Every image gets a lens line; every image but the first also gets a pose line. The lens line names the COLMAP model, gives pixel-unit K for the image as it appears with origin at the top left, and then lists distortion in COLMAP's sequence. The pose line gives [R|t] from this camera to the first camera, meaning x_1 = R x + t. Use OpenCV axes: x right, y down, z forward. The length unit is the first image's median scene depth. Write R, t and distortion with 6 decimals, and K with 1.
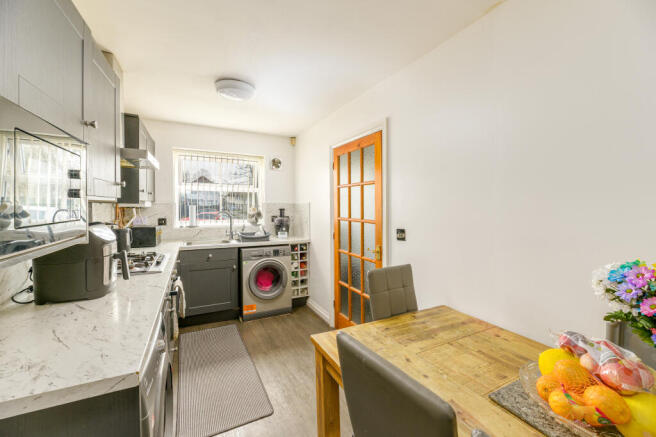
lens RADIAL K [[269.1, 0, 334.9], [0, 269.1, 209.1], [0, 0, 1]] dist [-0.004858, 0.000086]
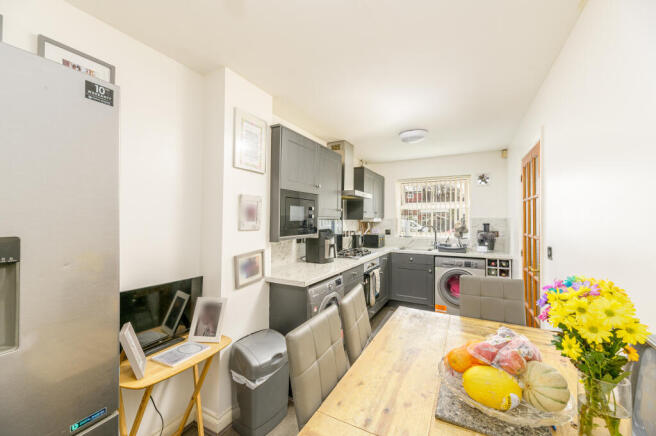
lens RADIAL K [[264.5, 0, 326.5], [0, 264.5, 218.9], [0, 0, 1]] dist [-0.008995, -0.000029]
pose [[0.574054, -0.008019, -0.818778, 0.311191], [-0.006867, 0.999870, -0.014607, -0.000808], [0.818788, 0.014008, 0.573924, -0.073066]]
